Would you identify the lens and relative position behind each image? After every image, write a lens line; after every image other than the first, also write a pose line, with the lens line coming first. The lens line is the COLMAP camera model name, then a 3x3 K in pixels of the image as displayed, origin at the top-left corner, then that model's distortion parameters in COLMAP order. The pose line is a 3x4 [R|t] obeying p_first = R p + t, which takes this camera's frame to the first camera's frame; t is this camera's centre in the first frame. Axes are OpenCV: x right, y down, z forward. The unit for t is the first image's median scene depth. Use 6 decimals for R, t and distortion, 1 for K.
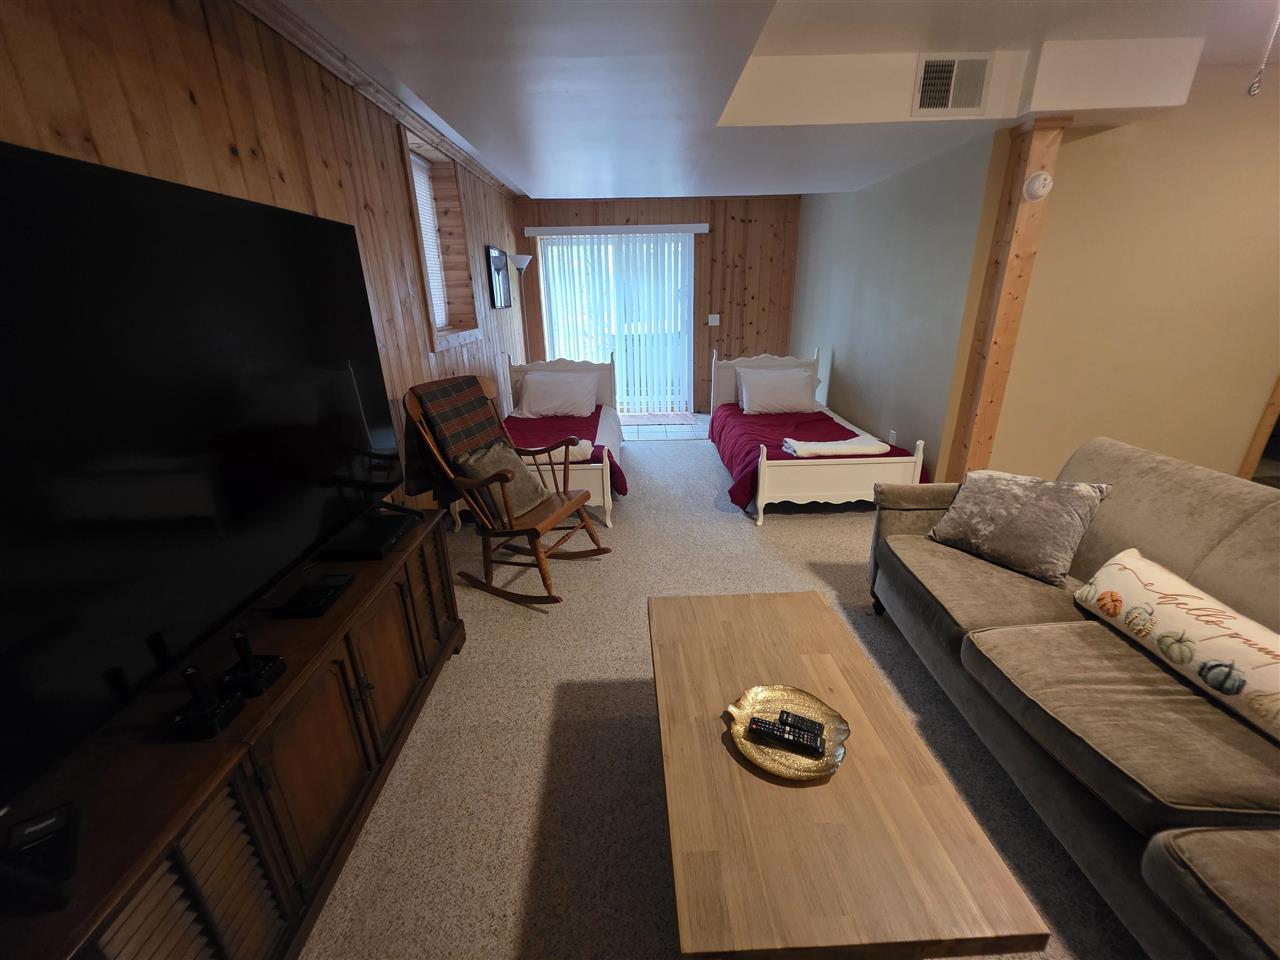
lens RADIAL K [[512.5, 0, 639.6], [0, 512.5, 478.2], [0, 0, 1]] dist [0.002392, -0.000030]
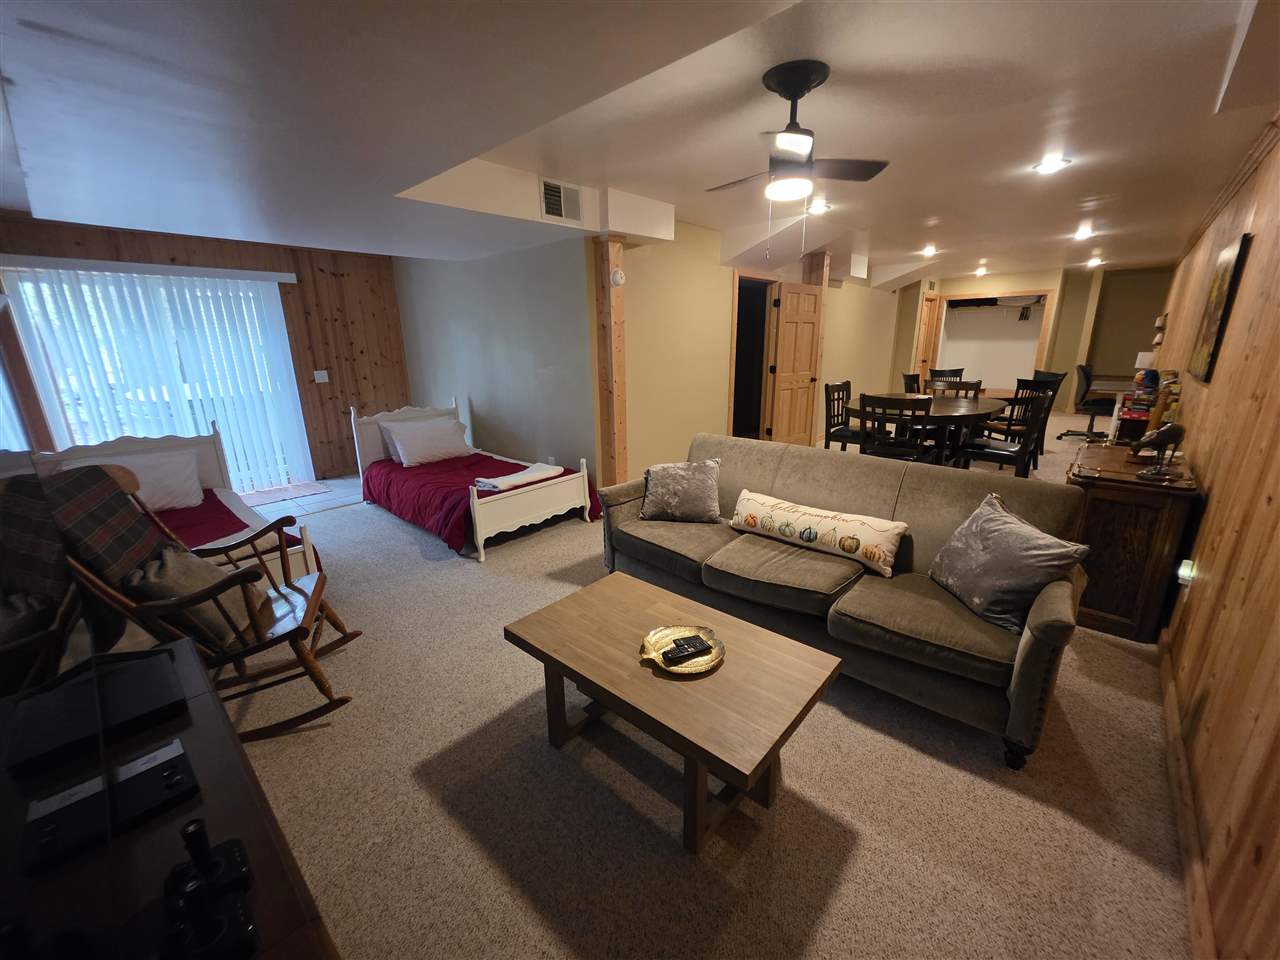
lens RADIAL K [[512.5, 0, 638.8], [0, 512.5, 477.5], [0, 0, 1]] dist [0.002392, -0.000030]
pose [[0.685945, -0.183764, 0.704067, -0.351894], [0.250577, 0.968059, 0.008540, -0.004995], [-0.683148, 0.170565, 0.710082, 0.000525]]
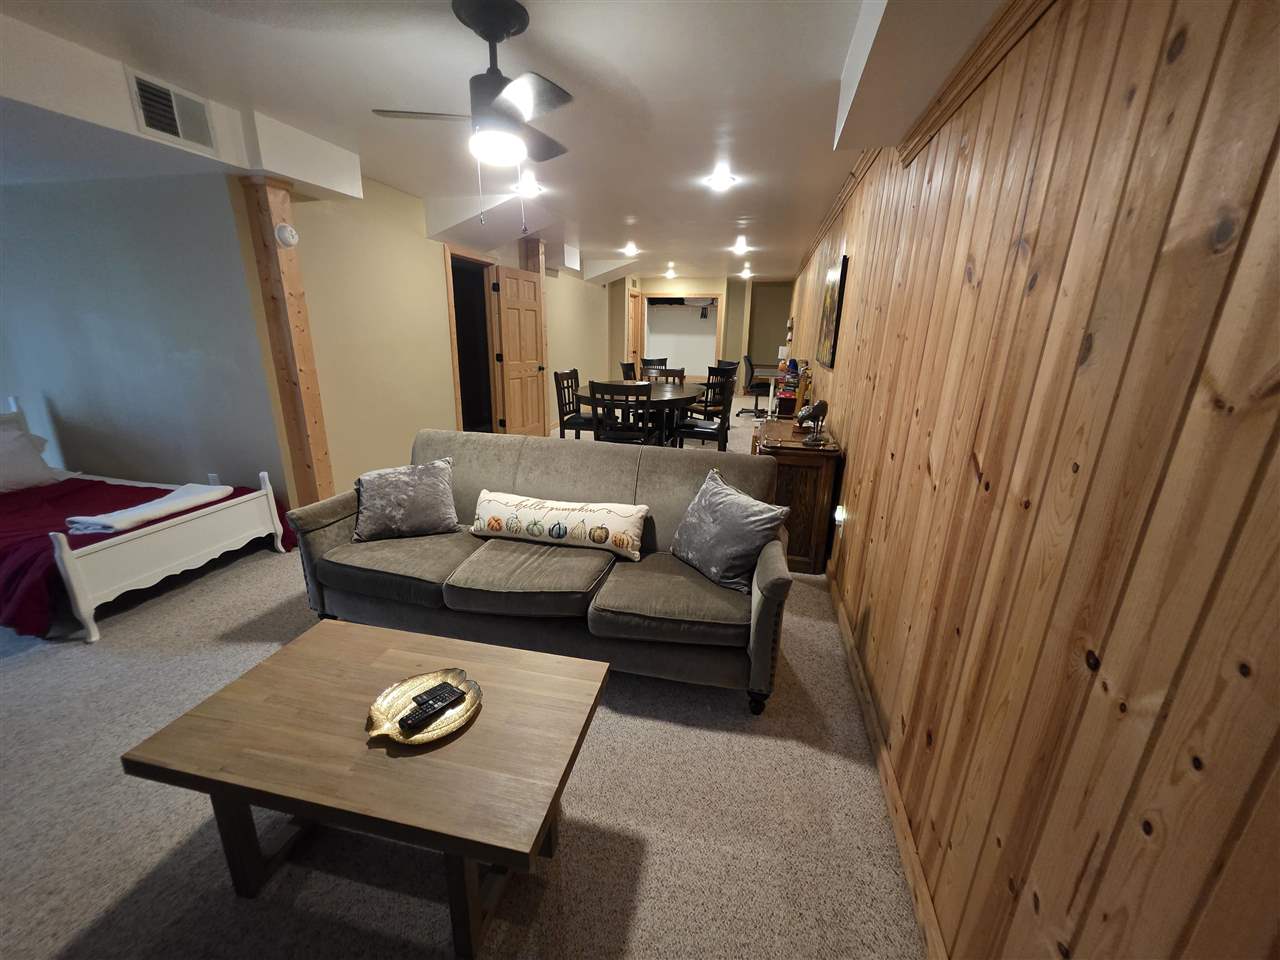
lens RADIAL K [[512.5, 0, 638.5], [0, 512.5, 477.6], [0, 0, 1]] dist [0.002392, -0.000030]
pose [[0.242785, -0.249274, 0.937506, -0.261817], [0.307922, 0.936246, 0.169197, -0.011089], [-0.919913, 0.247600, 0.304064, 0.058229]]
